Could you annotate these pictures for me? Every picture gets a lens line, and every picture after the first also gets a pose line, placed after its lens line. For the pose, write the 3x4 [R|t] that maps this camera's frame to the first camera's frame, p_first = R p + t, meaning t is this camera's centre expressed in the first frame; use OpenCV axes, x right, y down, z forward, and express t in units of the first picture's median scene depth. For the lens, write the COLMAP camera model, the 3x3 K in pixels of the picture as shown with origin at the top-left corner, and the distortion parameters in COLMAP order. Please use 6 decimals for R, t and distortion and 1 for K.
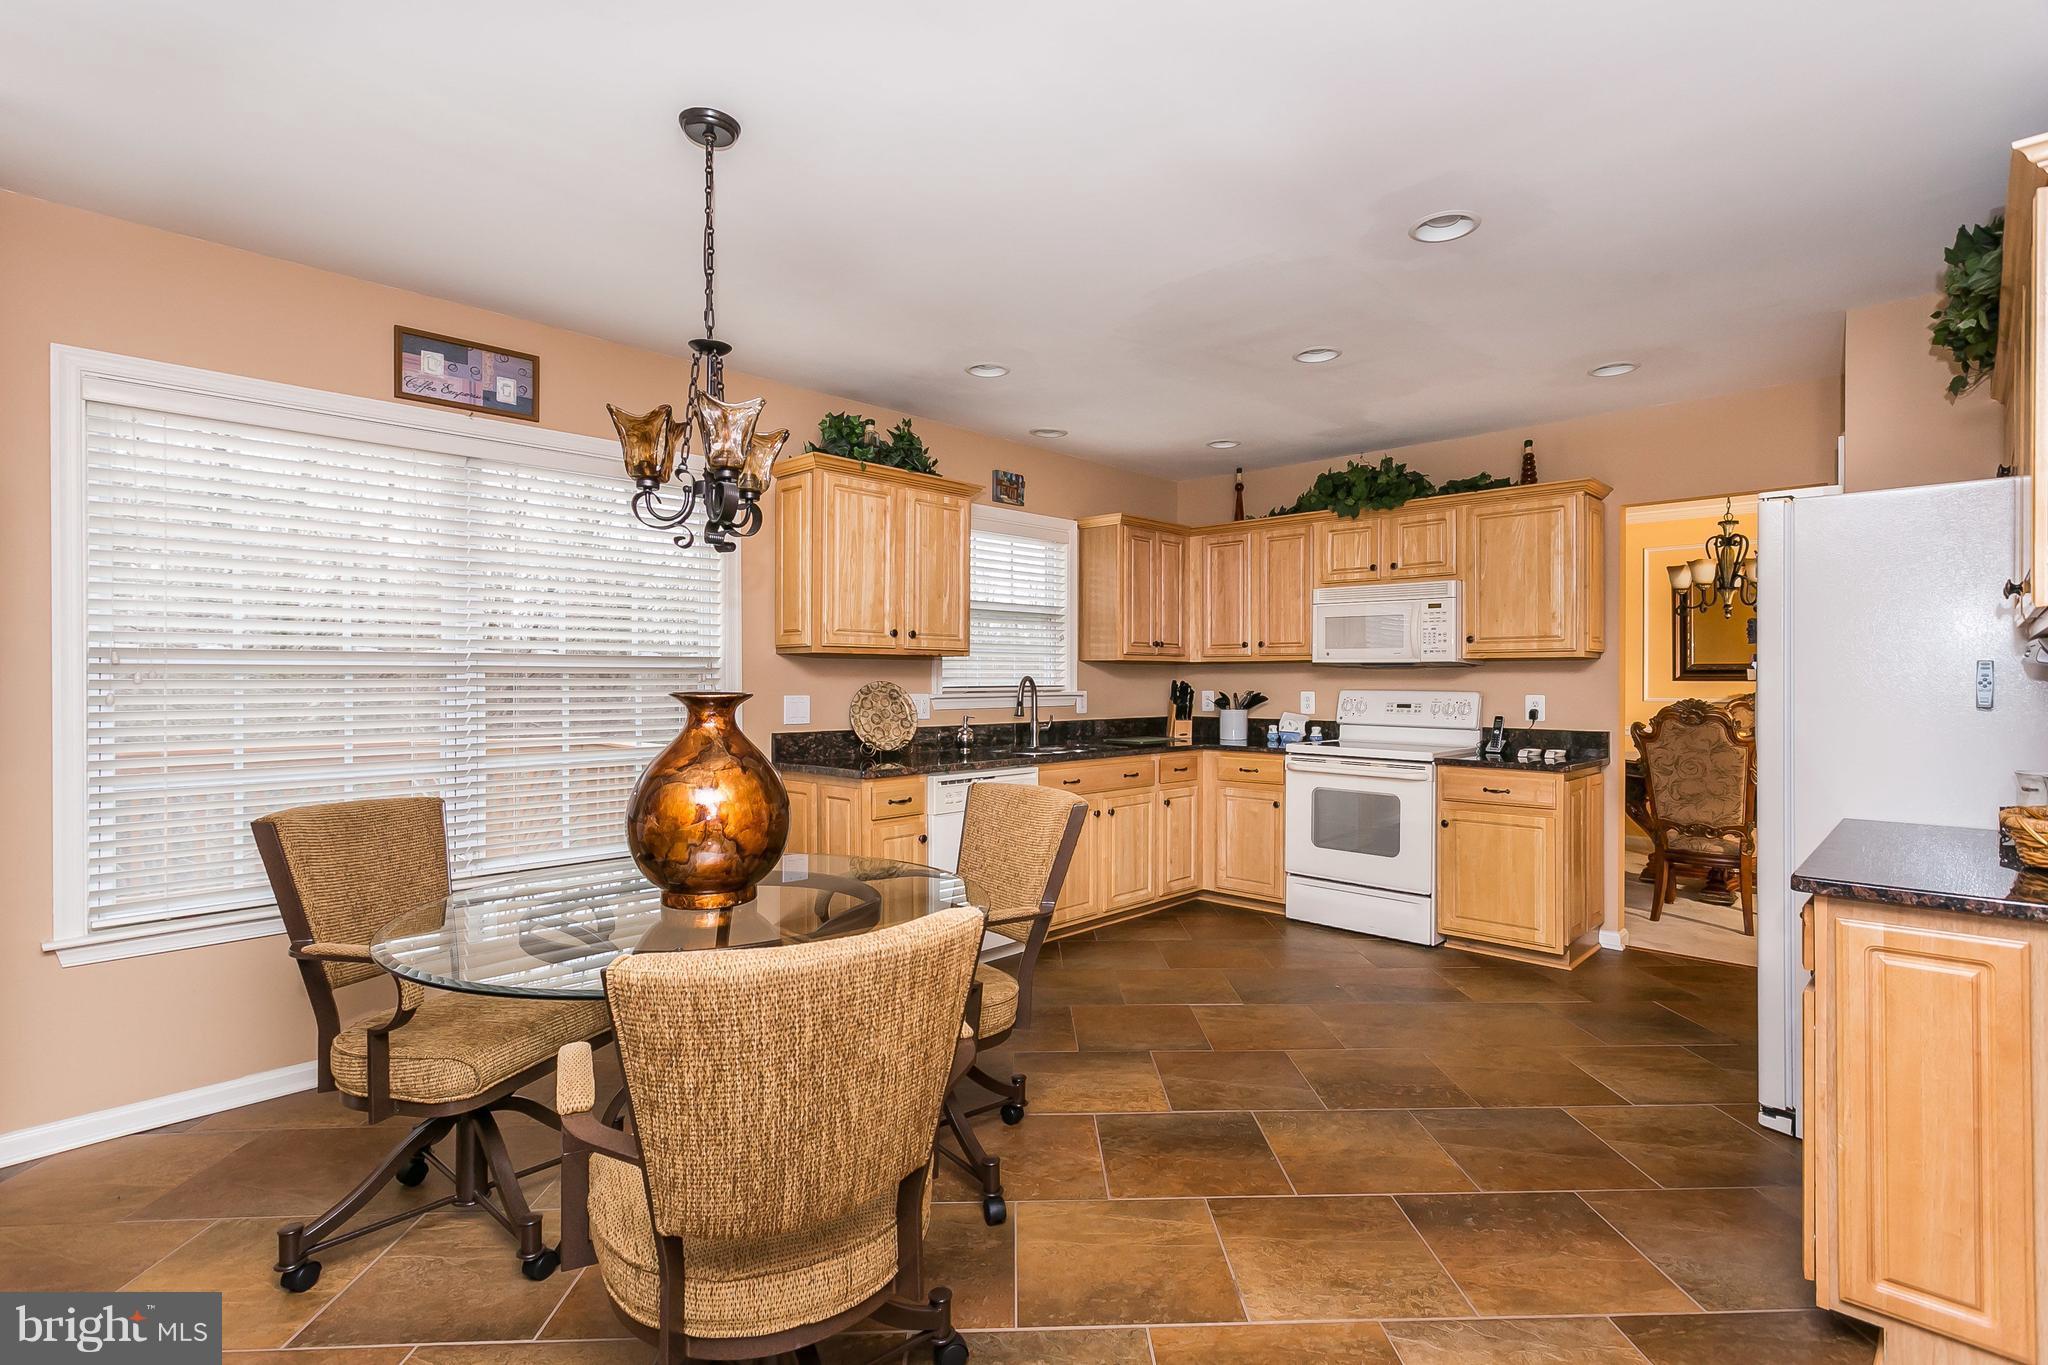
lens RADIAL K [[961.5, 0, 1024.0], [0, 961.5, 682.5], [0, 0, 1]] dist [0.000621, 0.000181]
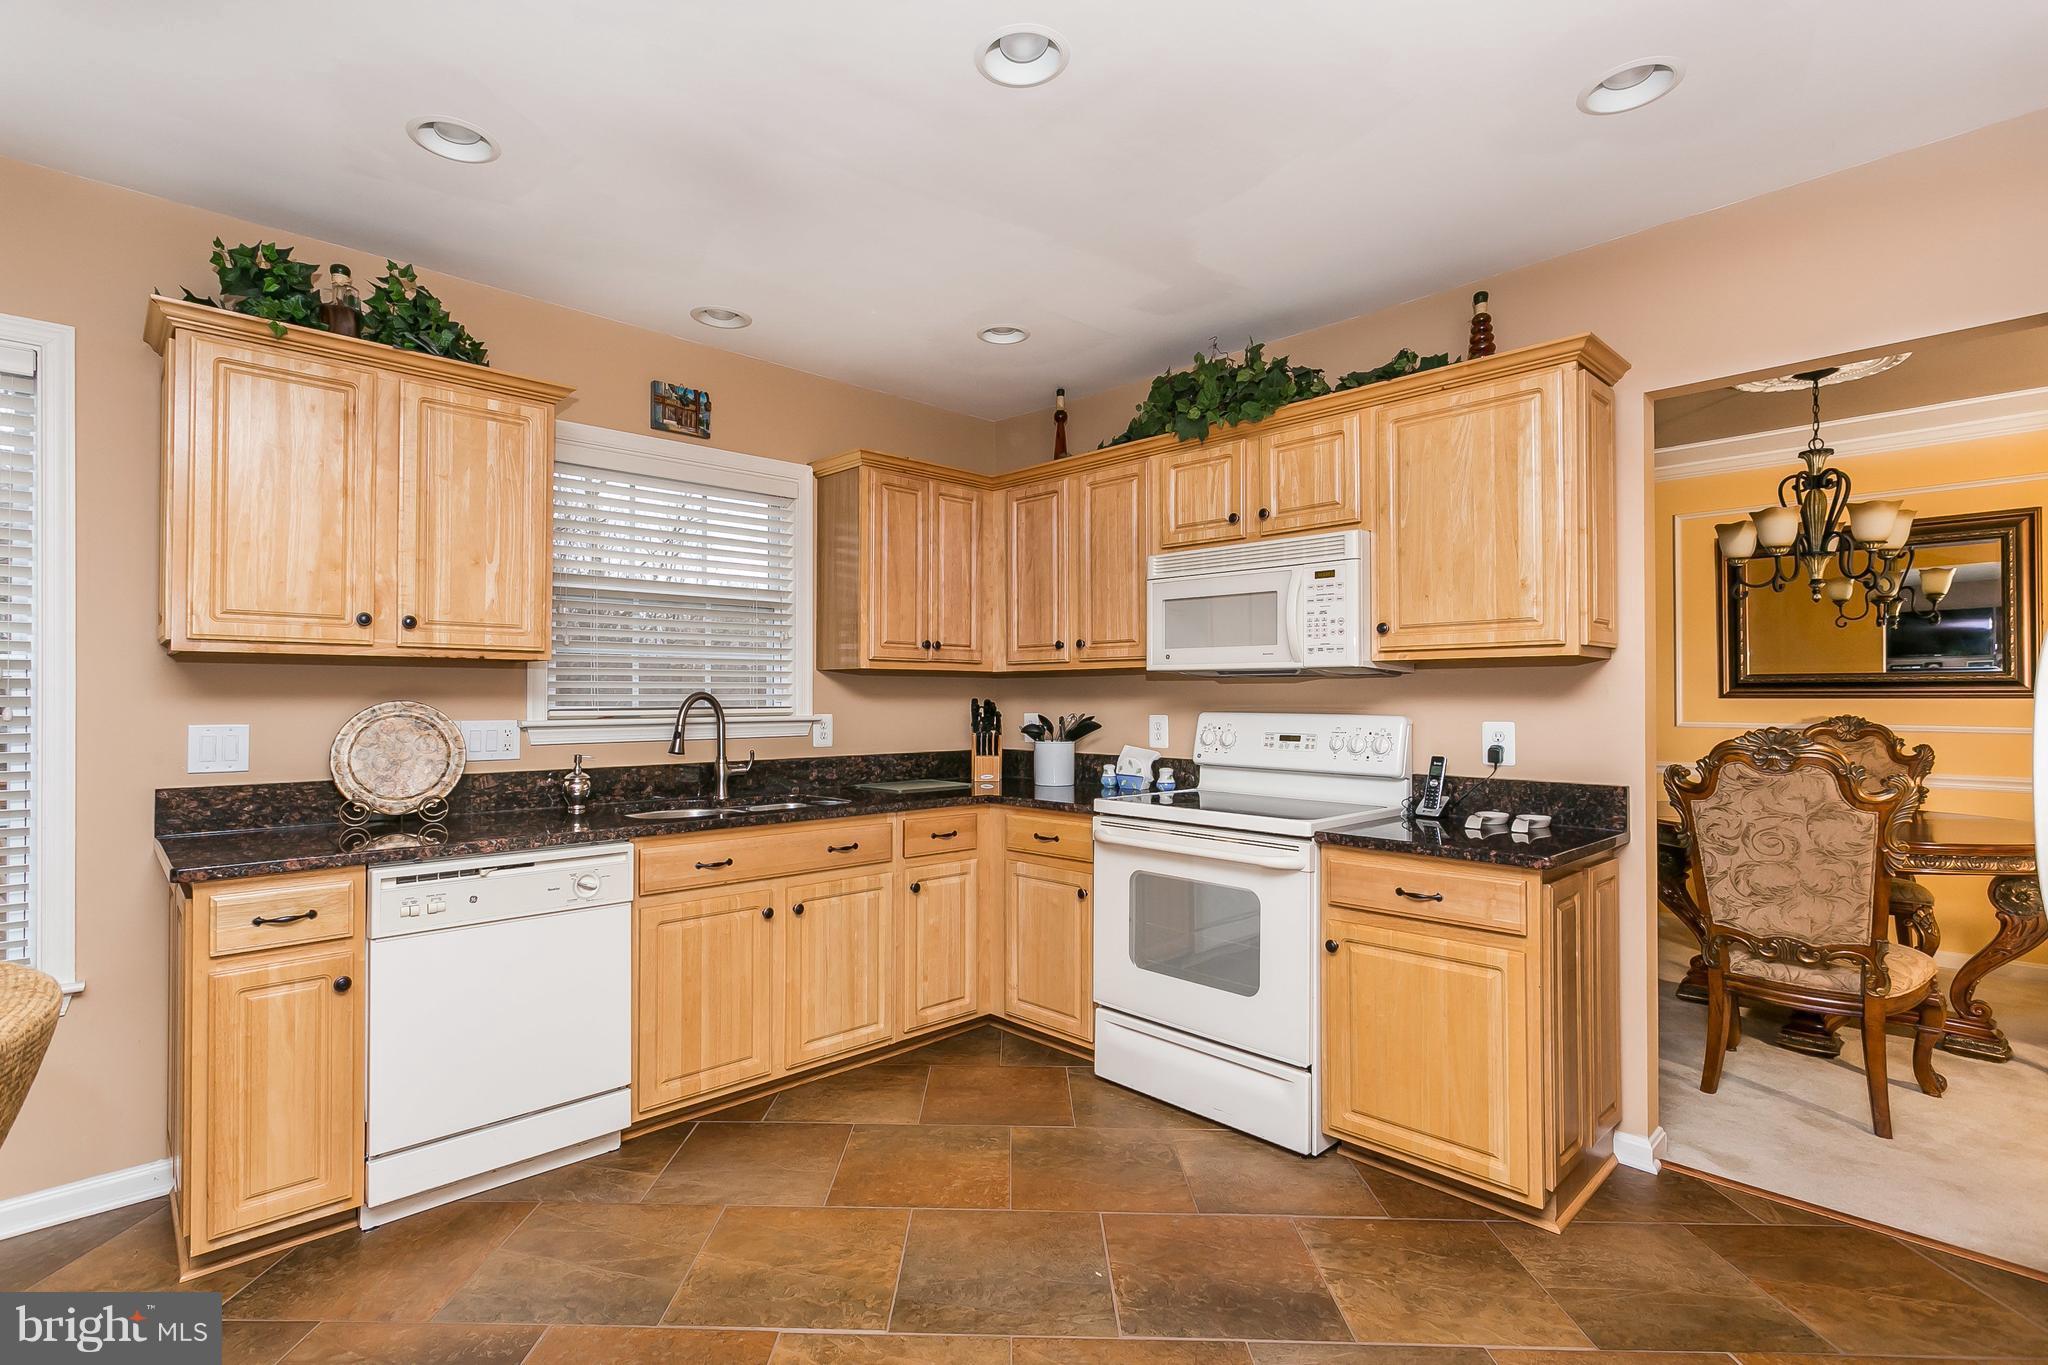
lens RADIAL K [[953.1, 0, 954.3], [0, 953.1, 689.1], [0, 0, 1]] dist [-0.000480, 0.000036]
pose [[0.997813, -0.002461, -0.066055, 0.224875], [0.001626, 0.999918, -0.012692, -0.000346], [0.066081, 0.012557, 0.997735, 0.372113]]
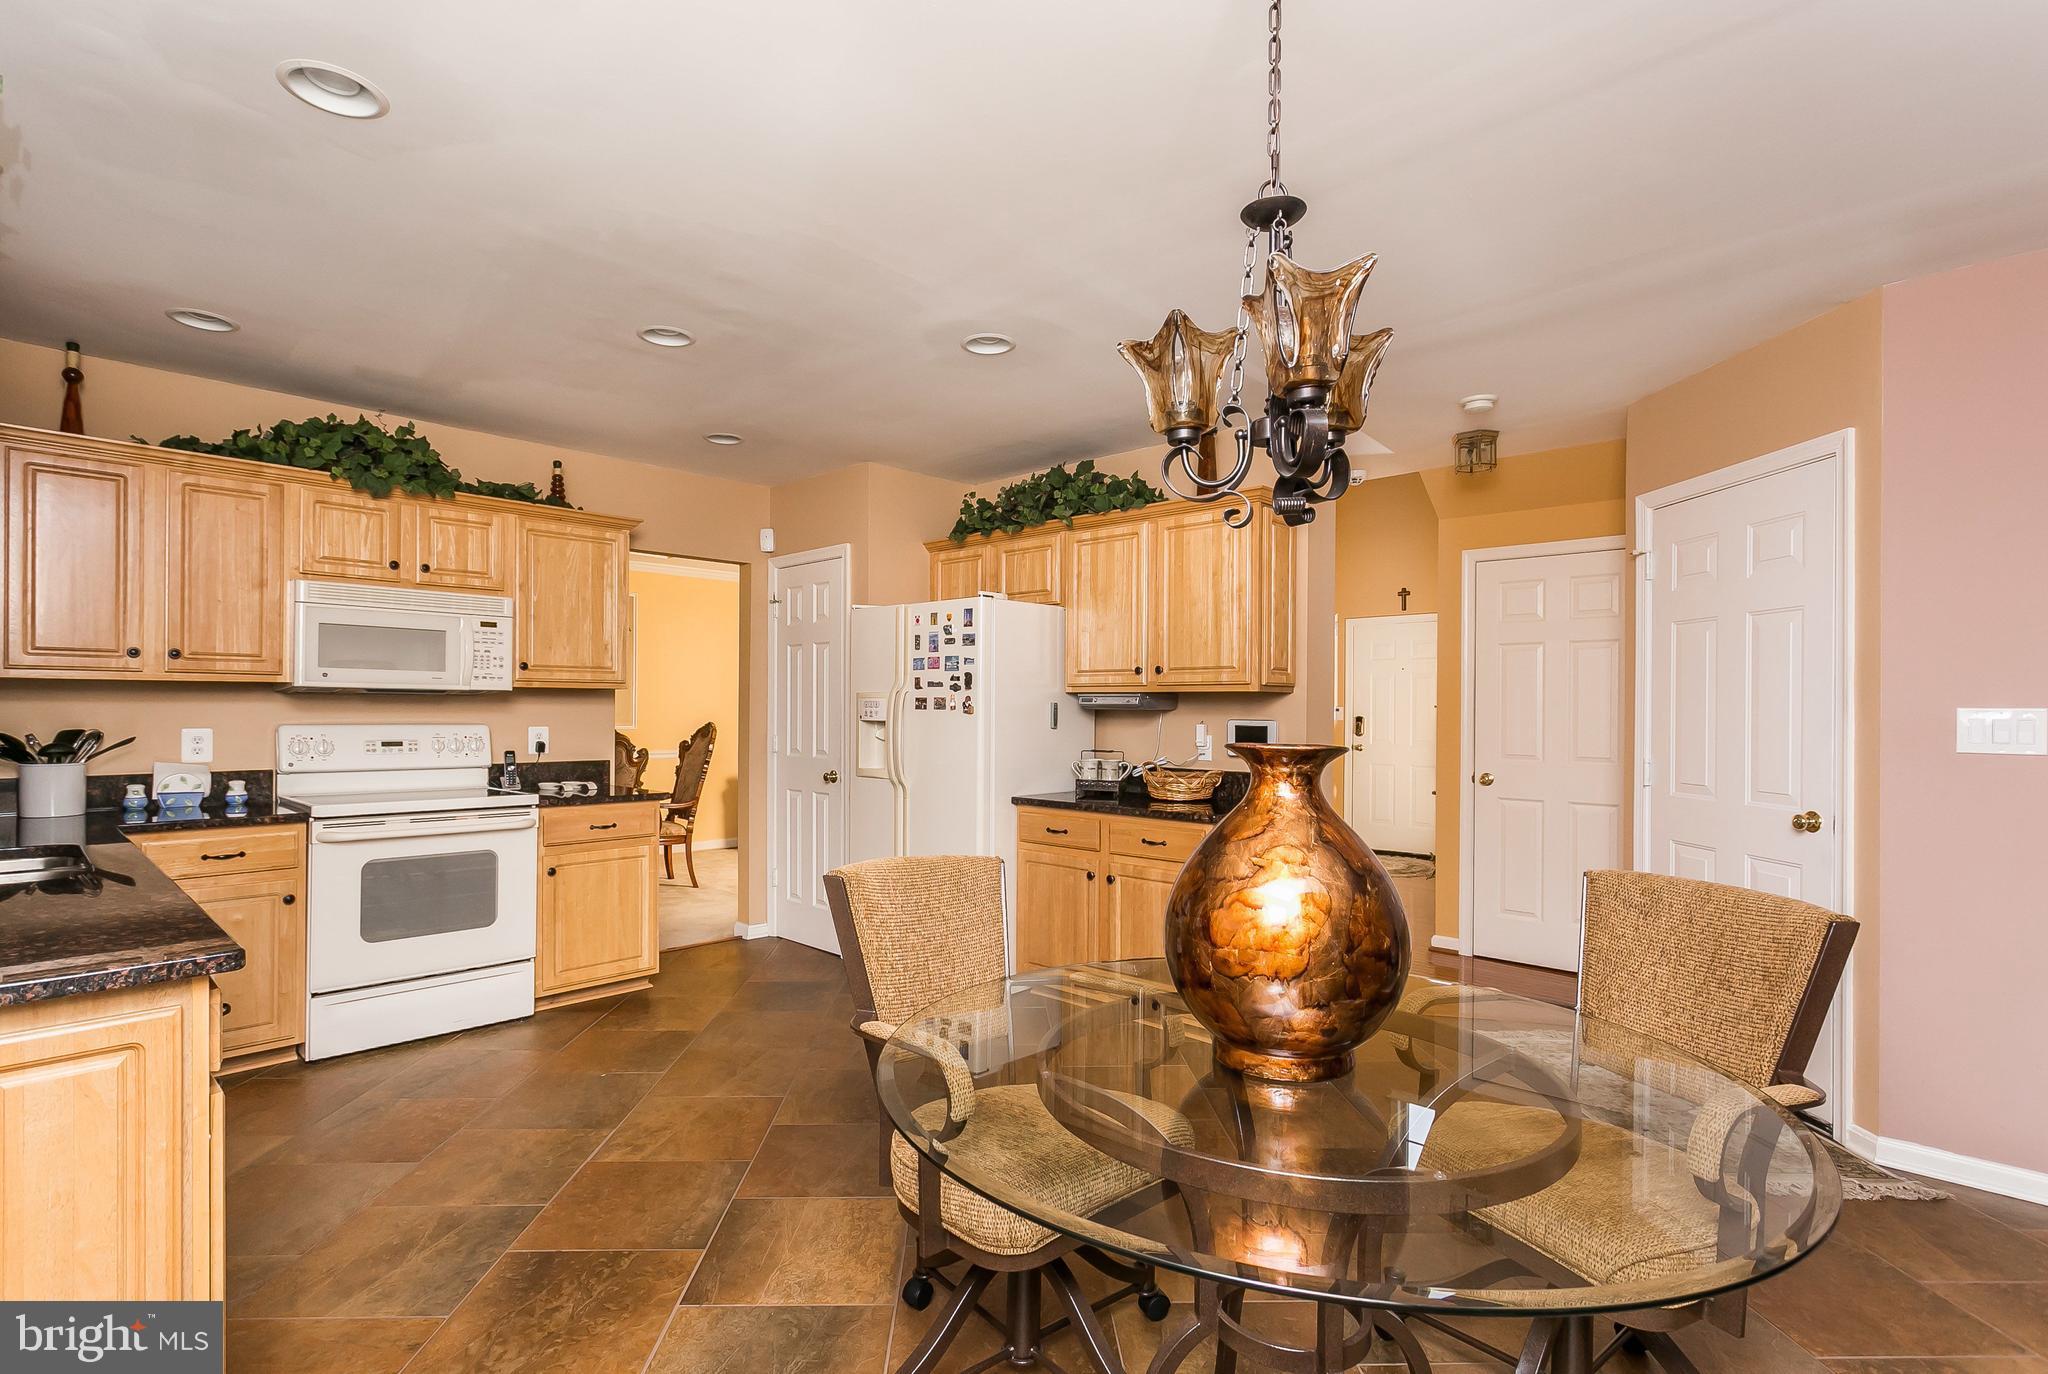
lens RADIAL K [[974.8, 0, 1029.9], [0, 974.8, 709.8], [0, 0, 1]] dist [0.000905, 0.000094]
pose [[-0.008694, -0.002003, 0.999960, -0.426188], [-0.000073, 0.999998, 0.002003, -0.005433], [-0.999962, -0.000056, -0.008694, 0.505008]]
